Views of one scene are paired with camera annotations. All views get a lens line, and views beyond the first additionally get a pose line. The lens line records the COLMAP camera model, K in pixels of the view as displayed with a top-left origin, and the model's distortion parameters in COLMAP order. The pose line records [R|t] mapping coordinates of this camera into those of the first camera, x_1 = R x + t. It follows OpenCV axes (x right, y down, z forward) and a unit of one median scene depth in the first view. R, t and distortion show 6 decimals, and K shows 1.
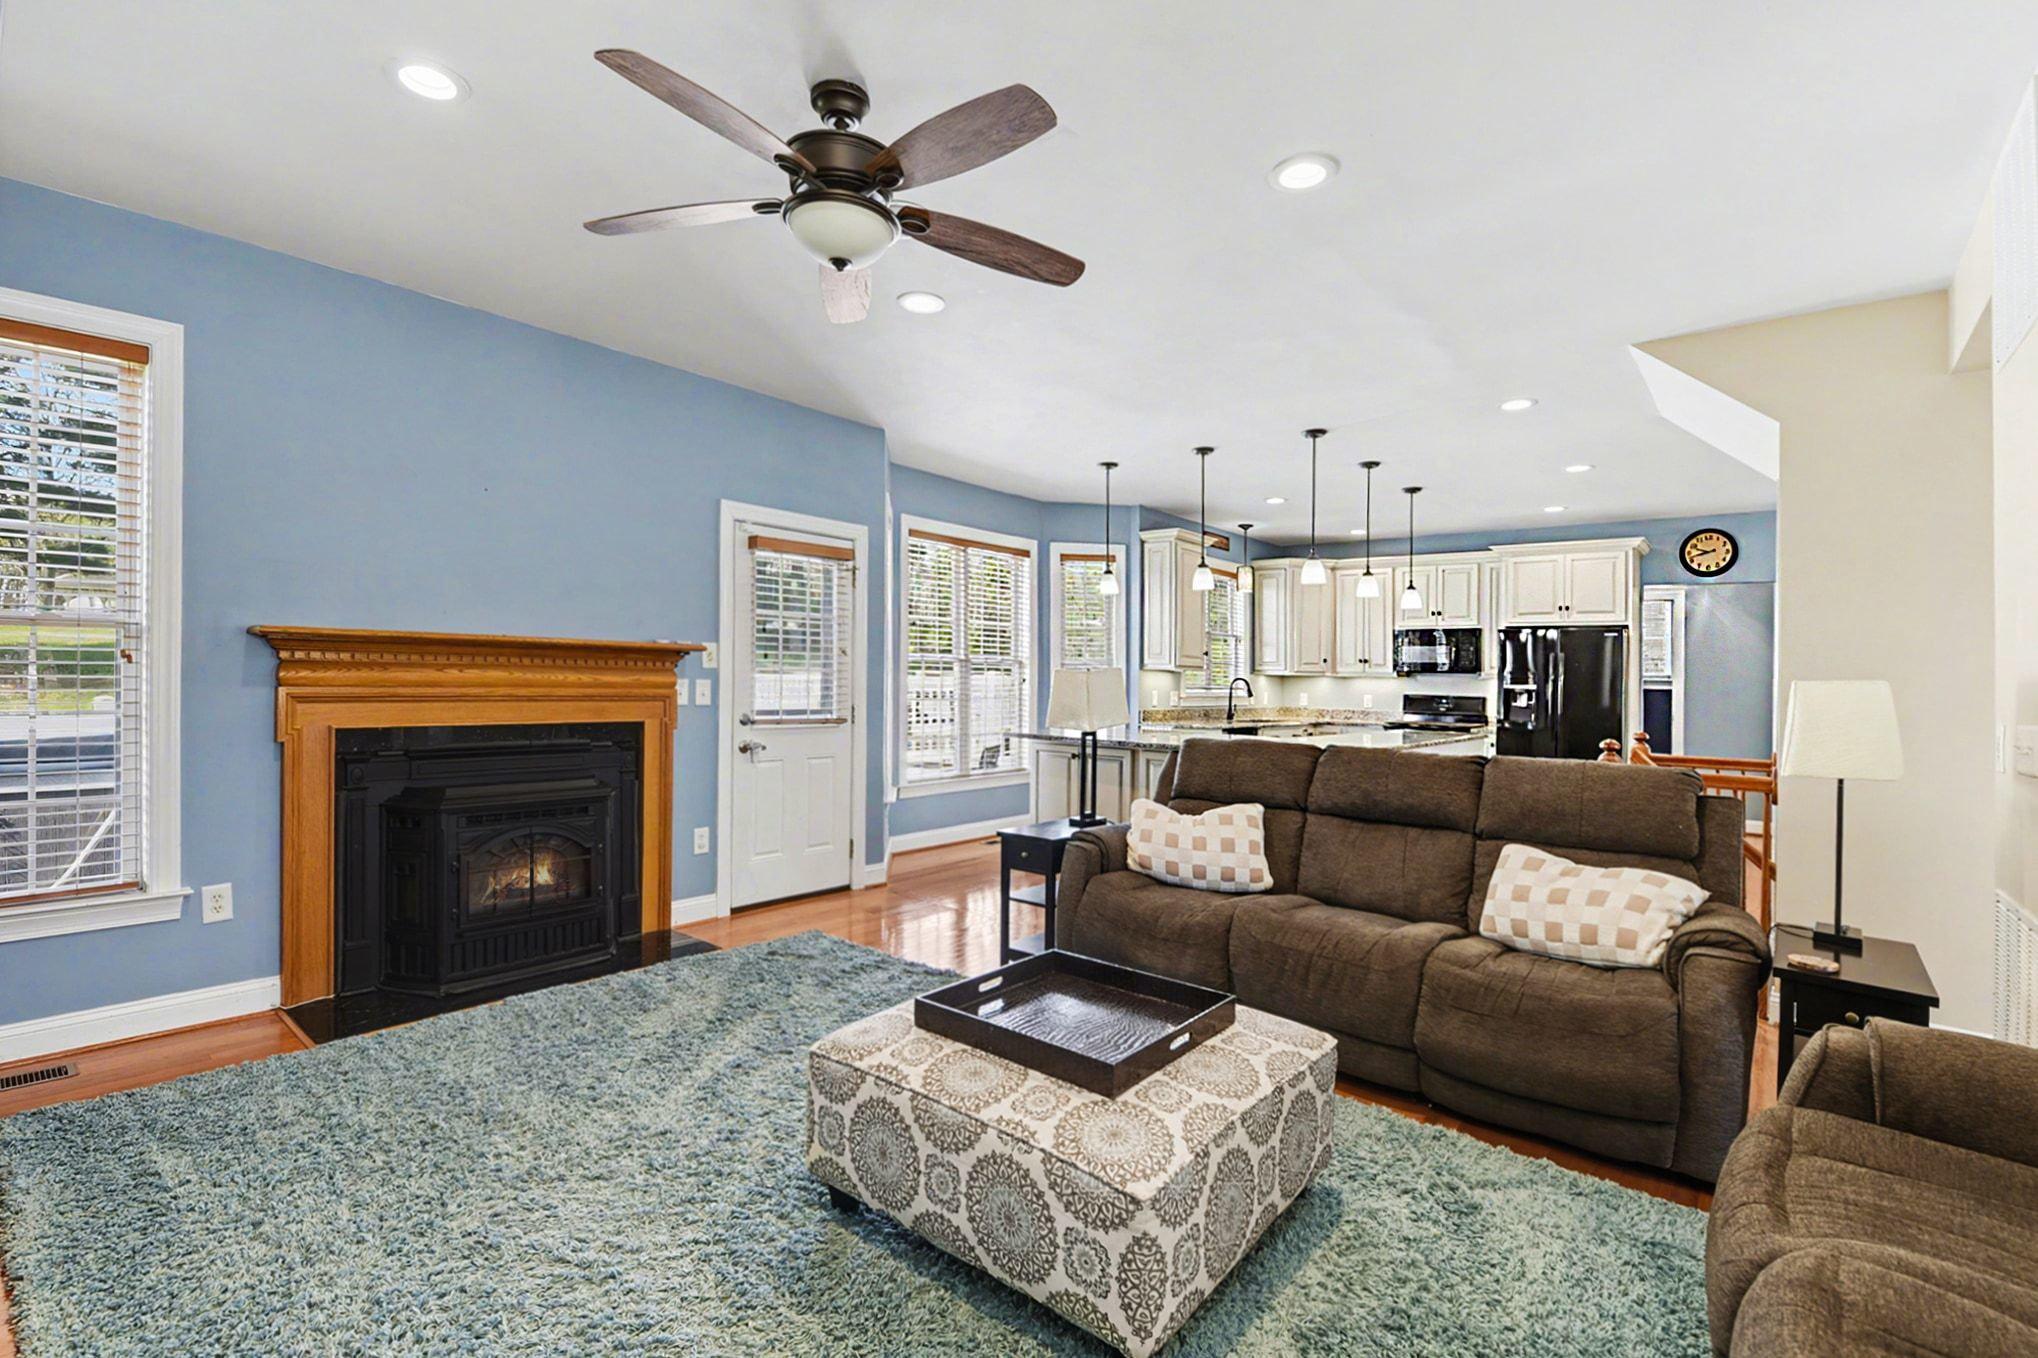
lens RADIAL K [[908.8, 0, 1019.0], [0, 908.8, 690.6], [0, 0, 1]] dist [-0.024573, -0.000090]
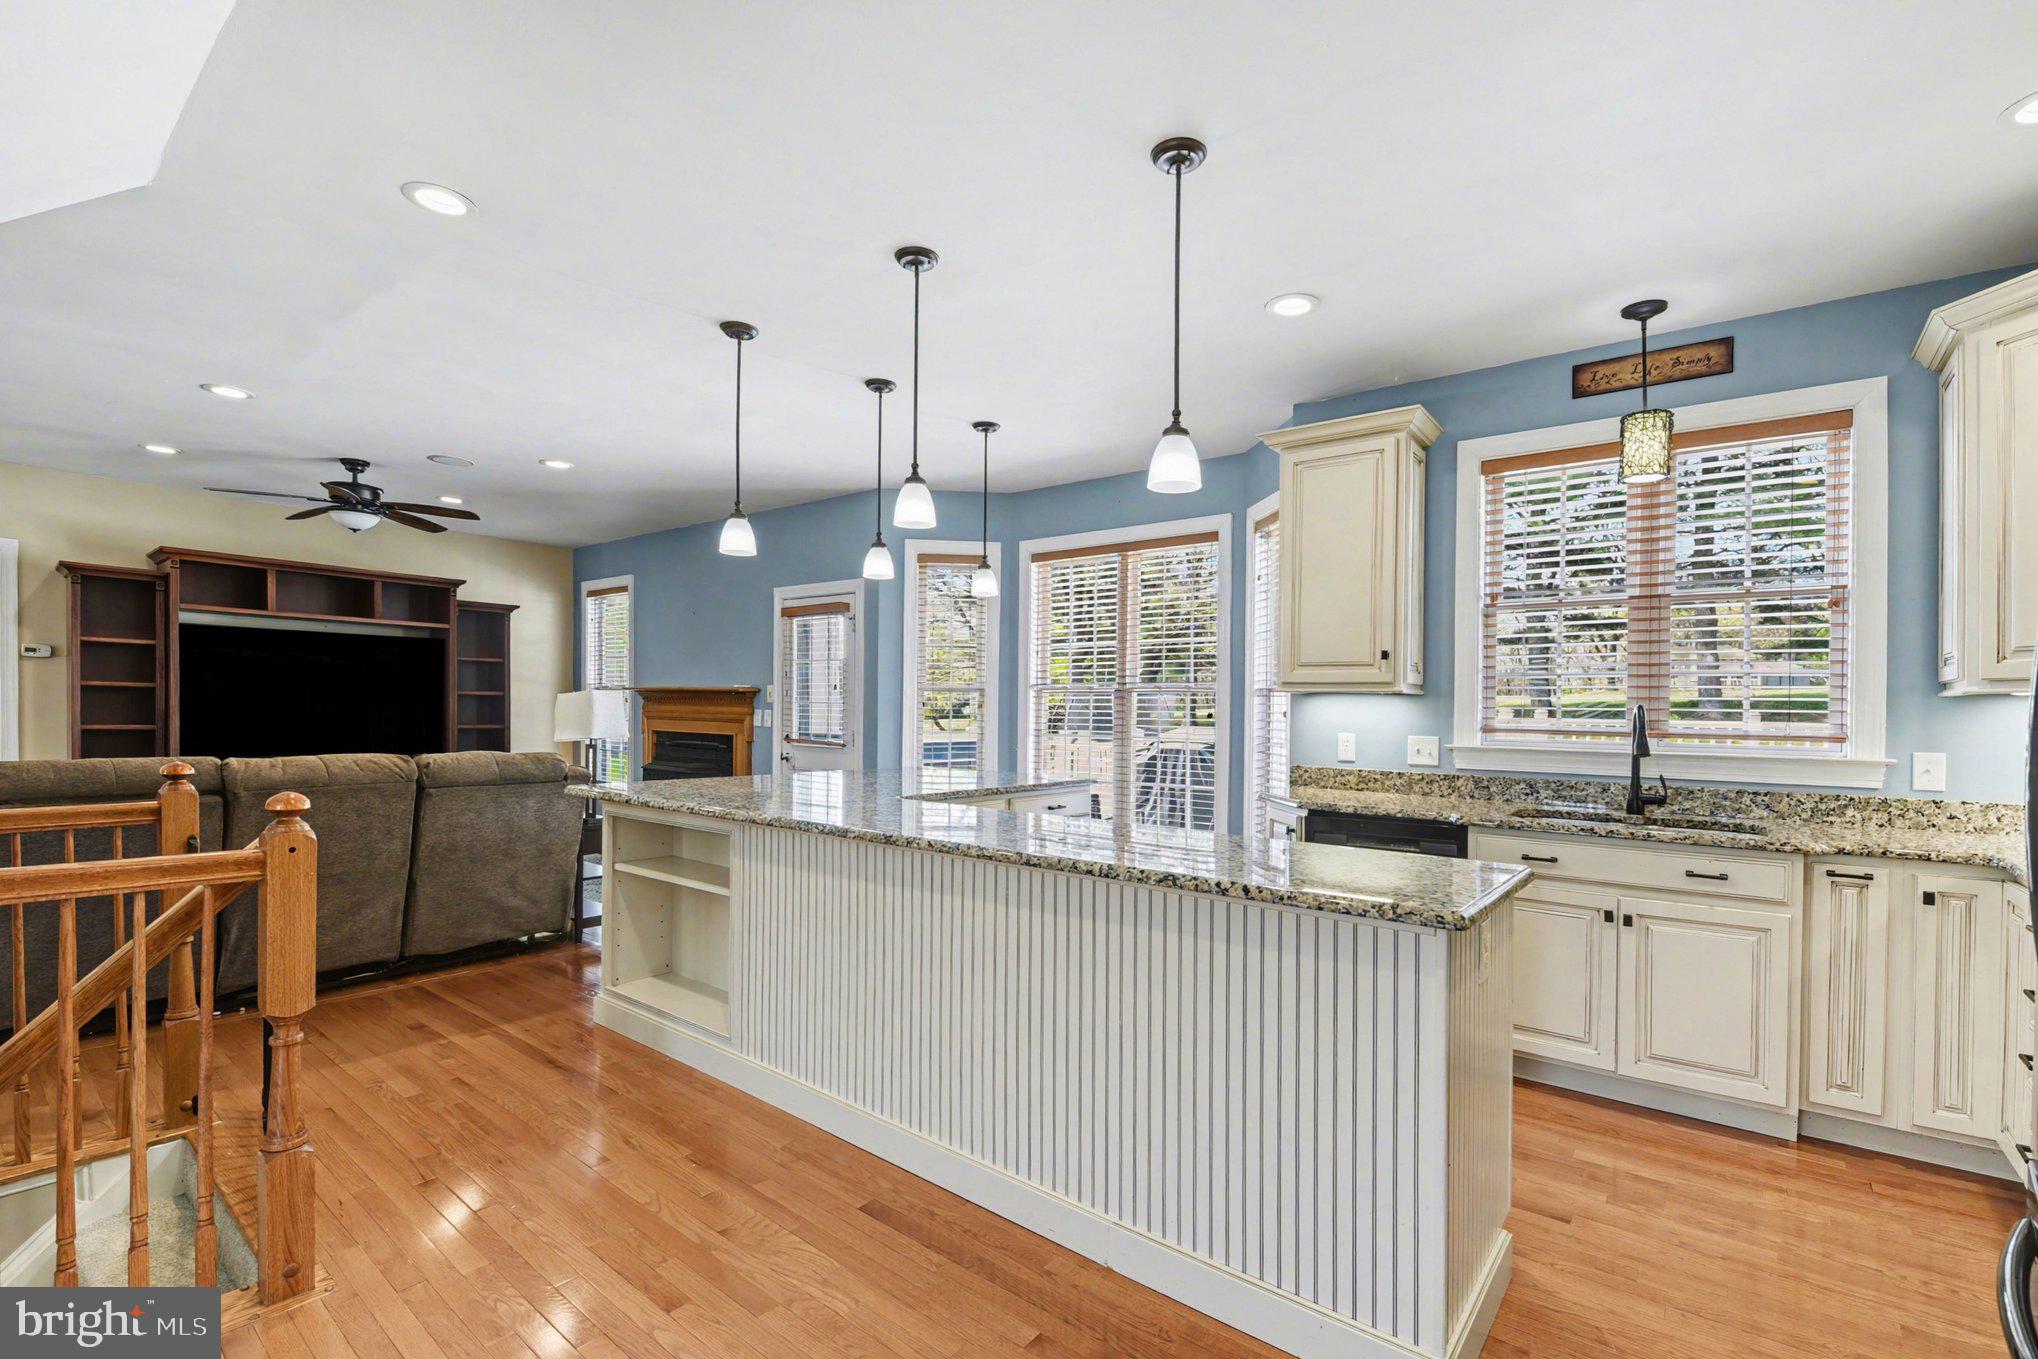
lens RADIAL K [[860.4, 0, 1060.7], [0, 860.4, 715.4], [0, 0, 1]] dist [0.000719, -0.012731]
pose [[0.045171, 0.004819, -0.998968, 1.100165], [-0.023727, 0.999711, 0.003750, -0.020524], [0.998697, 0.023533, 0.045272, 1.407700]]
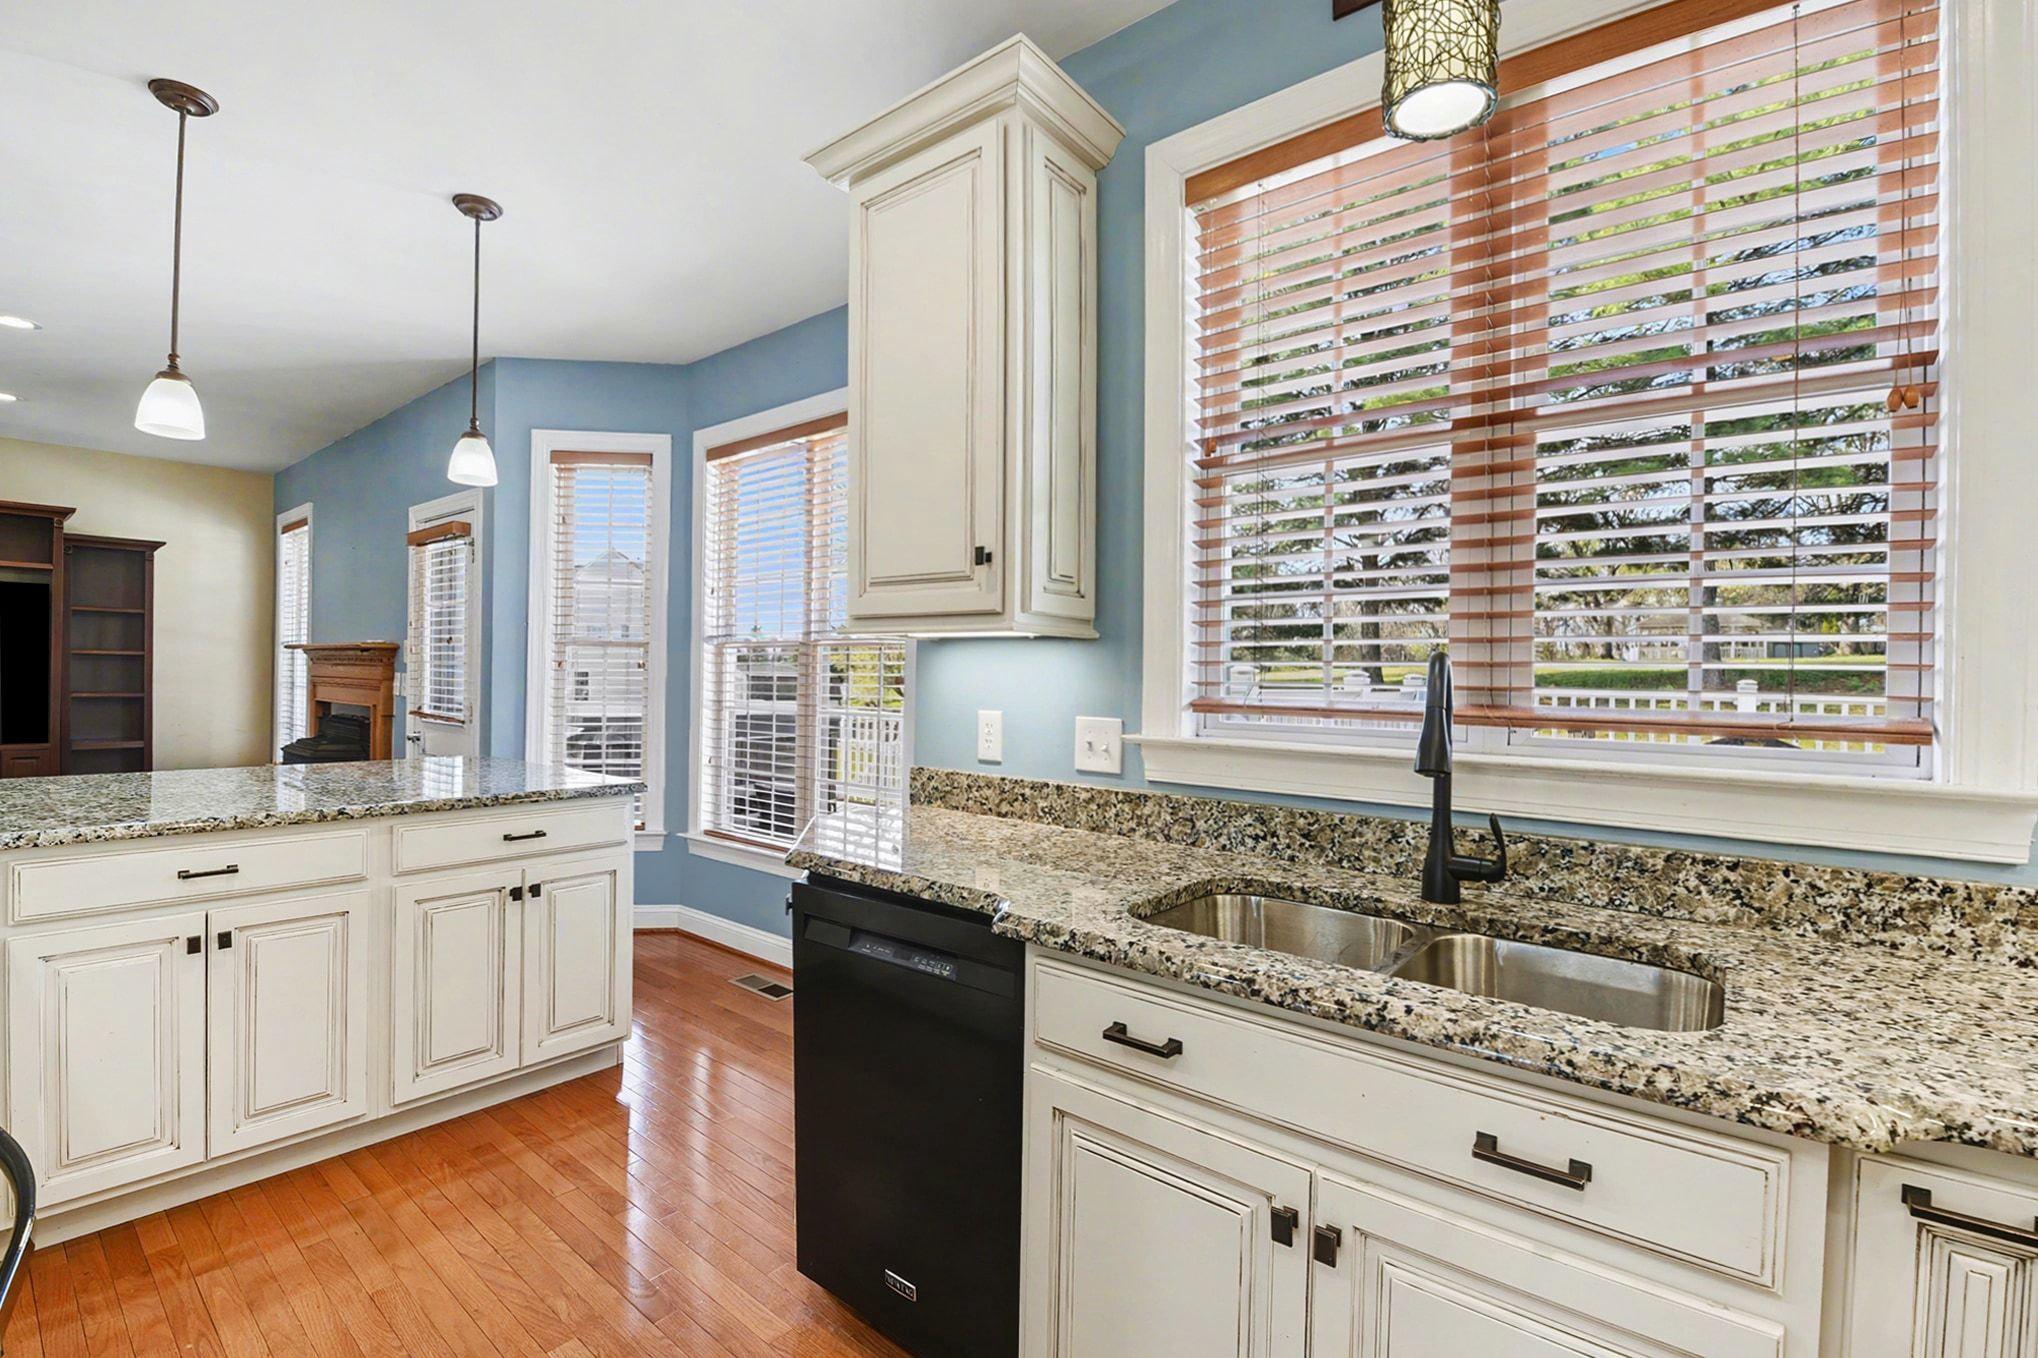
lens RADIAL K [[908.8, 0, 1019.0], [0, 908.8, 690.6], [0, 0, 1]] dist [-0.024573, -0.000090]
pose [[0.033714, 0.013310, -0.999343, 0.782779], [-0.025819, 0.999589, 0.012442, -0.023678], [0.999098, 0.025382, 0.034043, 1.705364]]
